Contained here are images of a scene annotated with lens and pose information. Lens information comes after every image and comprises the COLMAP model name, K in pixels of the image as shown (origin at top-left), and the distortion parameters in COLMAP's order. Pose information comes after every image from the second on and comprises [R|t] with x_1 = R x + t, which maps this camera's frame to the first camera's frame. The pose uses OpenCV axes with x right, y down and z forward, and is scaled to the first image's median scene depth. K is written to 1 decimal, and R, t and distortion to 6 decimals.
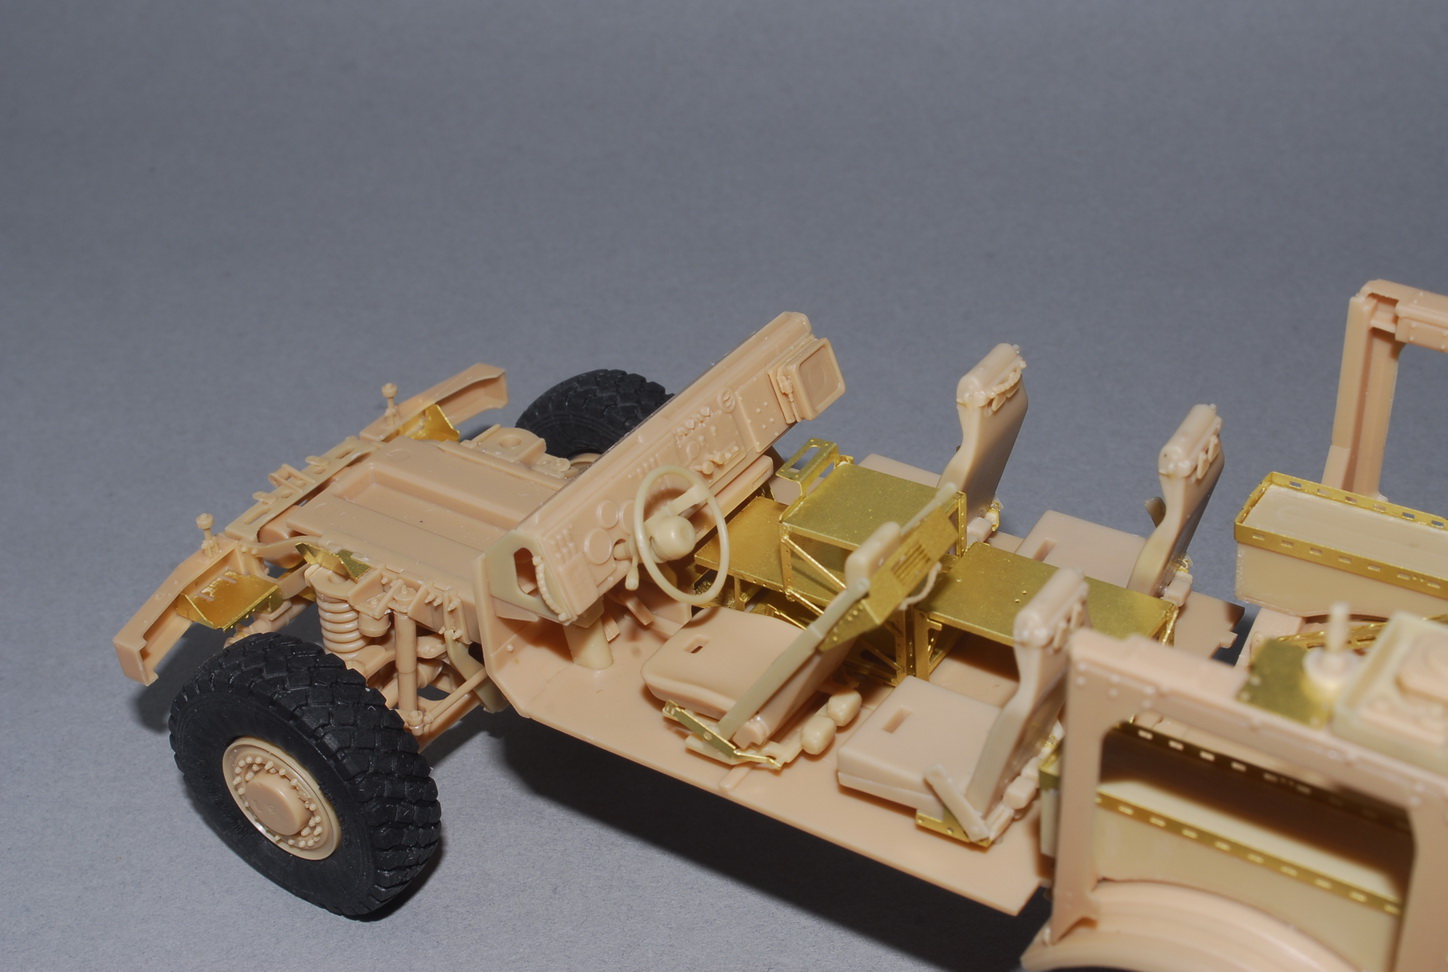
lens RADIAL K [[2144.4, 0, 719.3], [0, 2144.4, 506.0], [0, 0, 1]] dist [-0.092144, 0.046496]
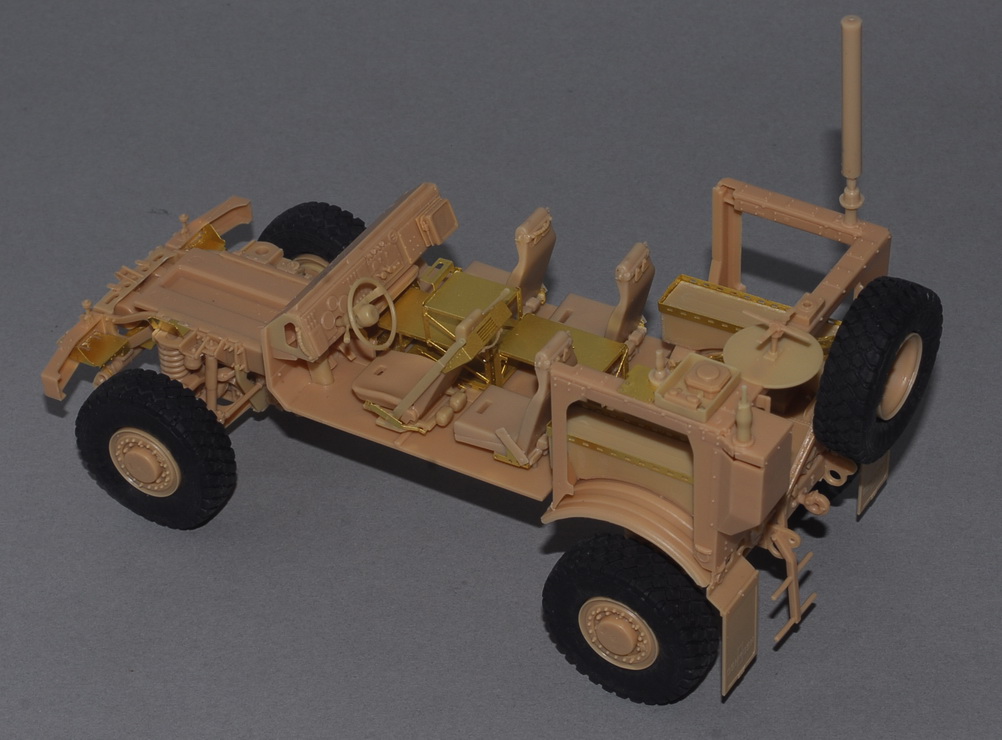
lens RADIAL K [[2889.7, 0, 501.0], [0, 2889.7, 370.0], [0, 0, 1]] dist [0.058835, -1.071776]
pose [[0.998596, -0.020844, 0.048696, -0.026597], [0.017390, 0.997374, 0.070310, -0.106426], [-0.050033, -0.069365, 0.996336, -1.451736]]
